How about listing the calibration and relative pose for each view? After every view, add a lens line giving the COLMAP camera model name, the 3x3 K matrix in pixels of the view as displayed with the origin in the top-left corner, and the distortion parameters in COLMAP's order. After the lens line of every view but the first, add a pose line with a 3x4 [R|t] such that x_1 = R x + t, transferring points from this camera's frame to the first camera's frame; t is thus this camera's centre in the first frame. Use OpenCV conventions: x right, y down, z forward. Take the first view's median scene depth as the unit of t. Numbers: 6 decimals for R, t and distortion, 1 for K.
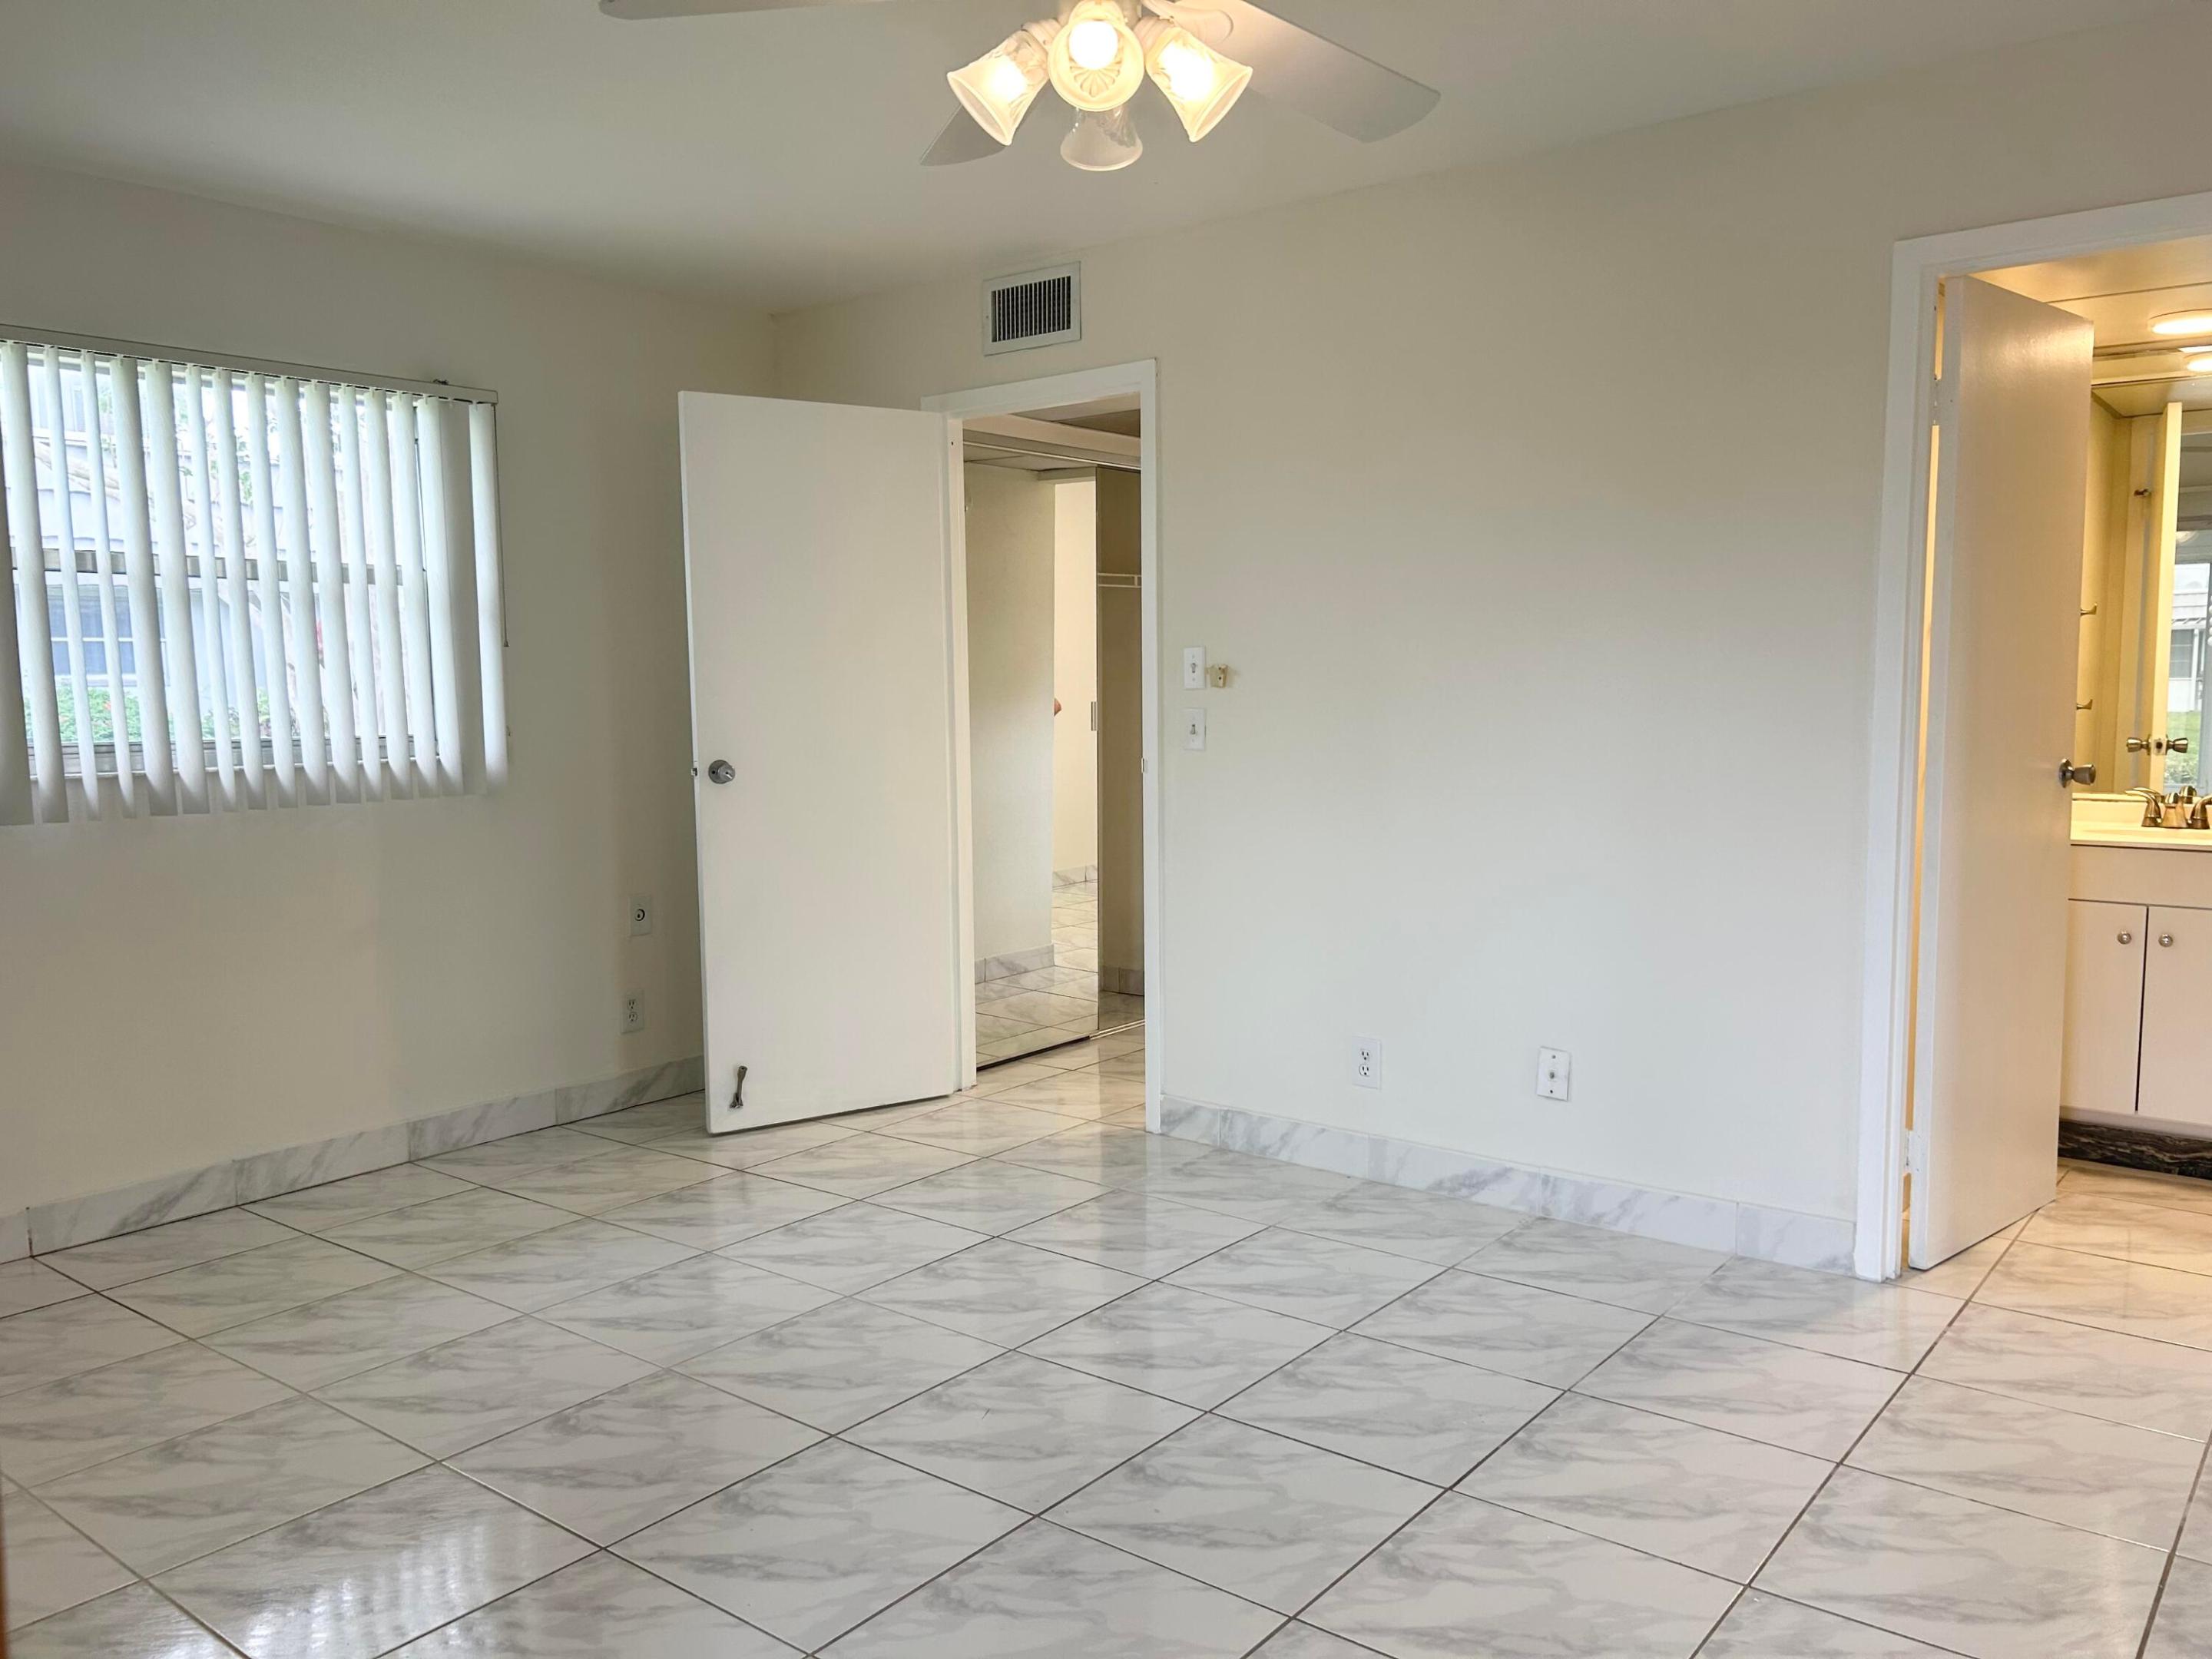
lens RADIAL K [[1682.9, 0, 1106.0], [0, 1682.9, 829.5], [0, 0, 1]] dist [0.001237, -0.002715]
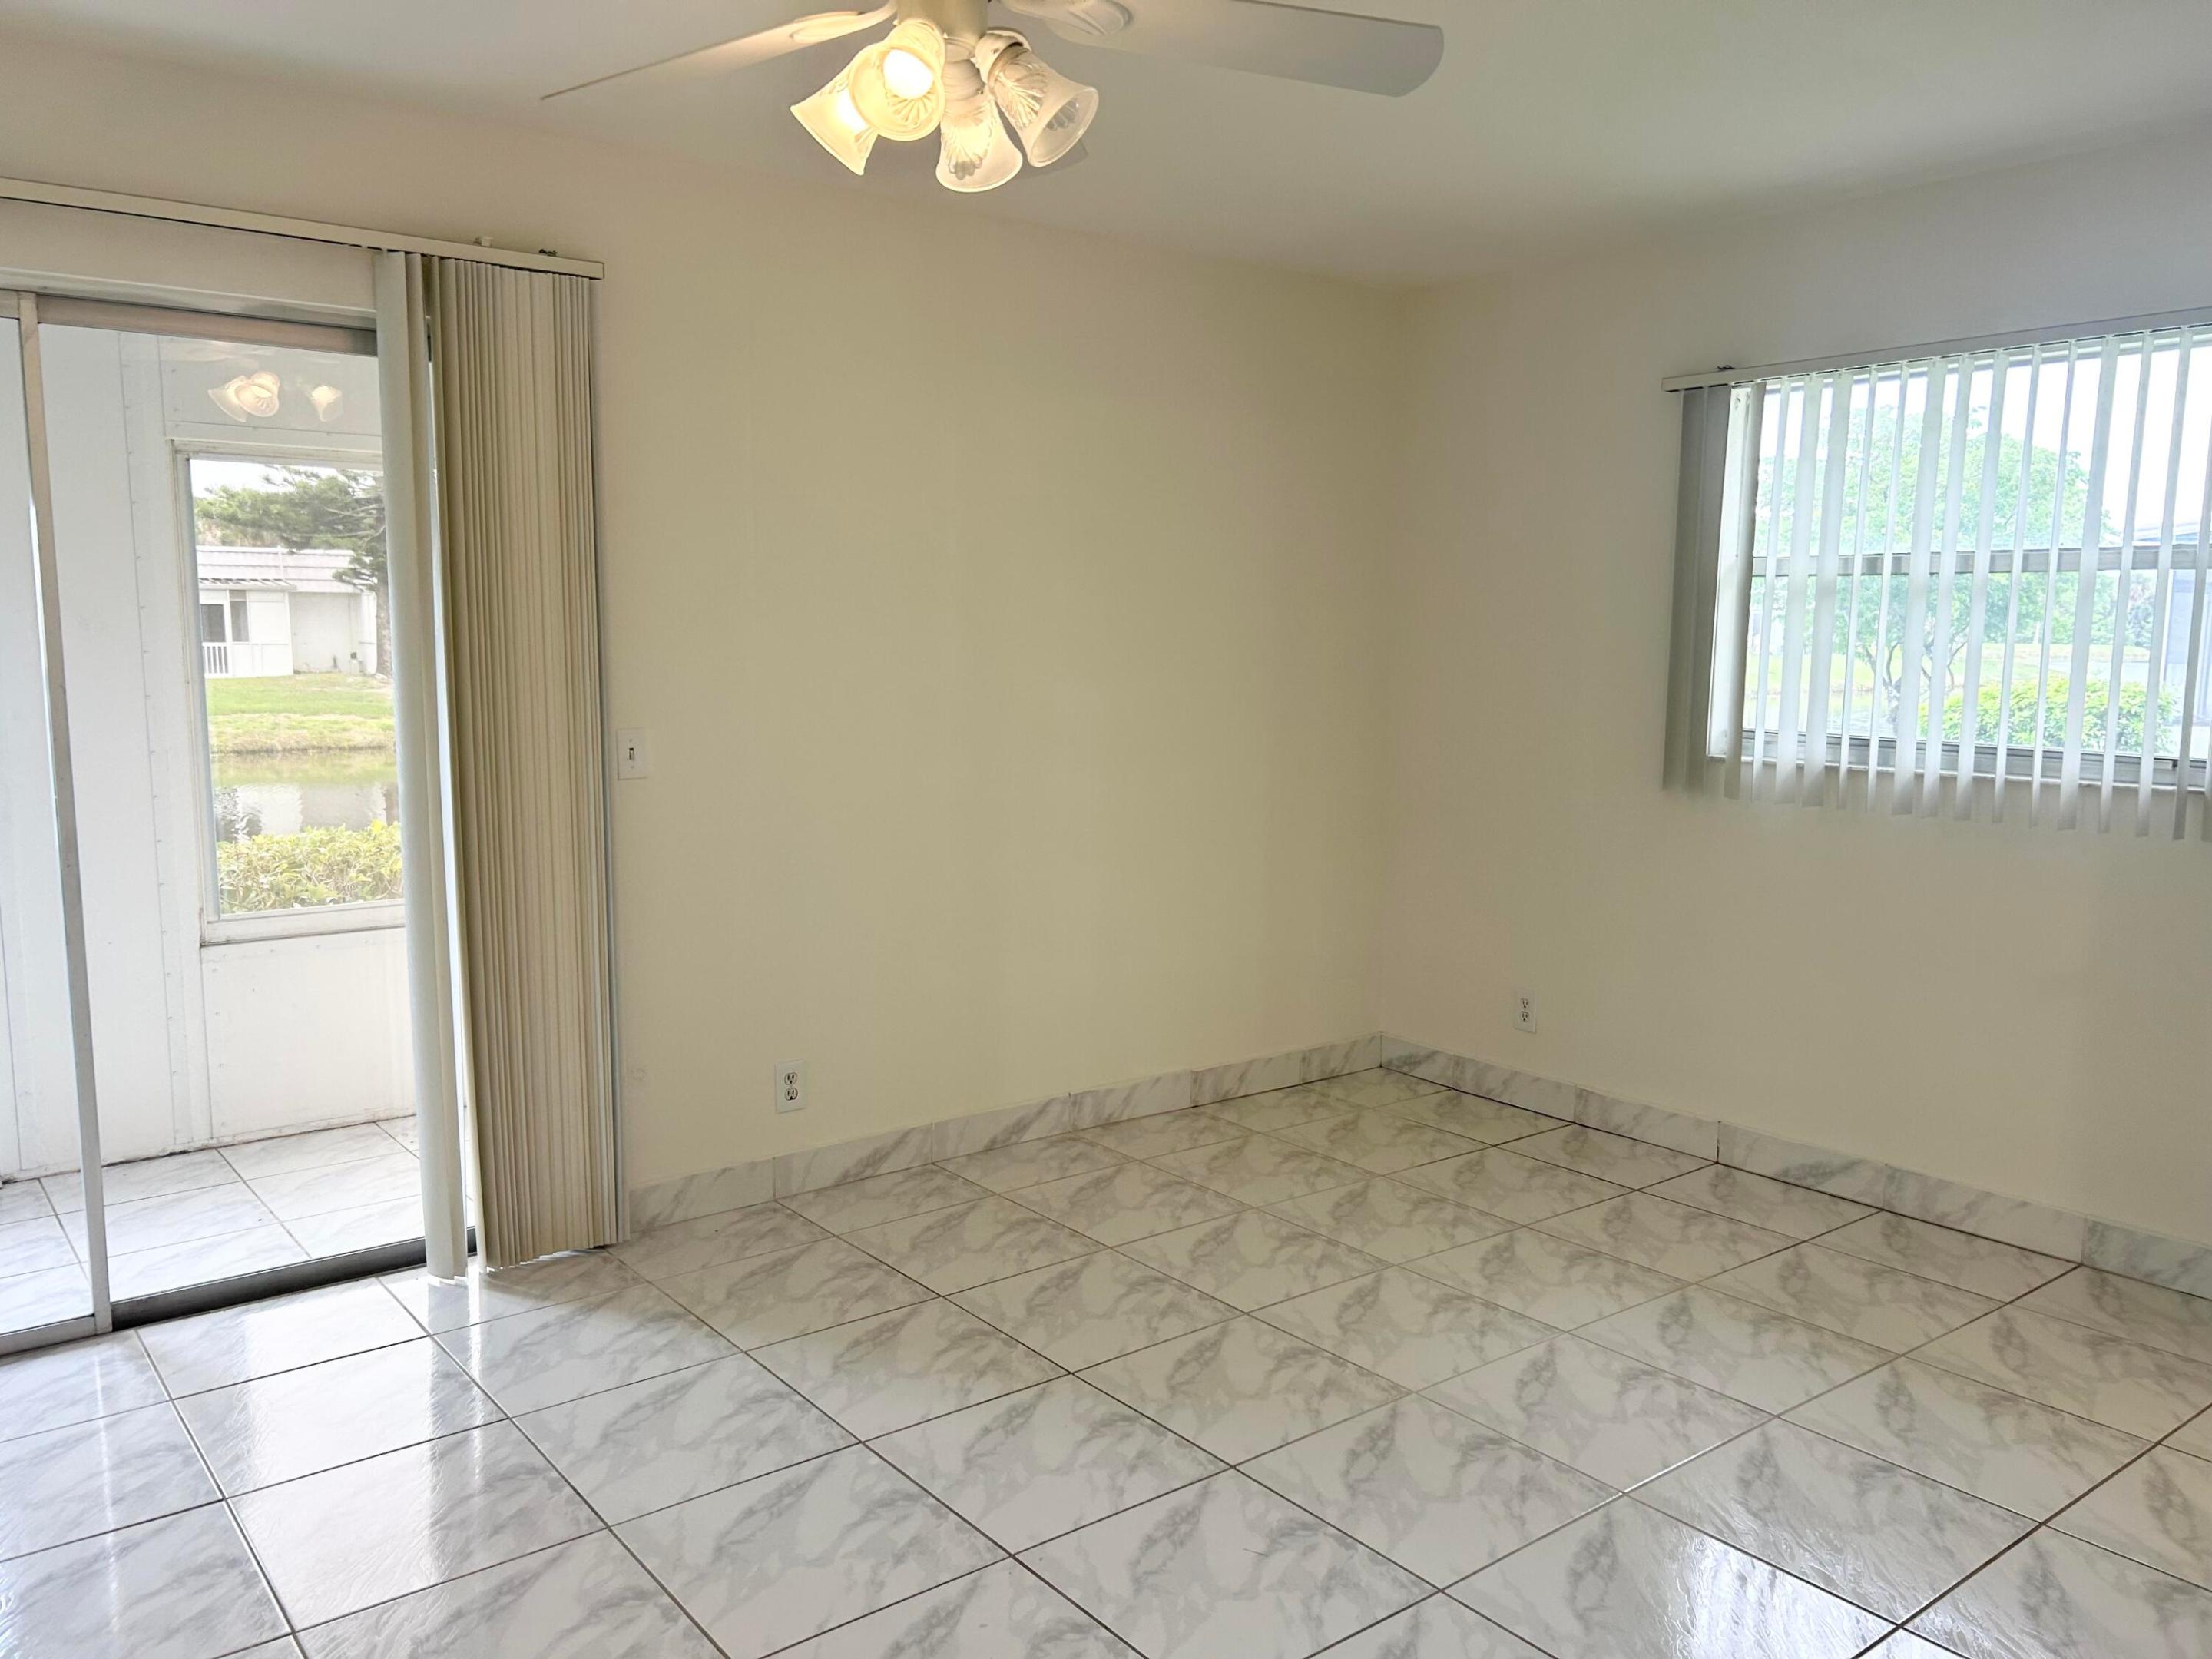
lens RADIAL K [[1682.9, 0, 1106.0], [0, 1682.9, 829.5], [0, 0, 1]] dist [0.001237, -0.002715]
pose [[-0.238318, 0.126714, -0.962885, 0.585636], [-0.094882, 0.983671, 0.152933, -0.118213], [0.966541, 0.127807, -0.222404, 0.846063]]
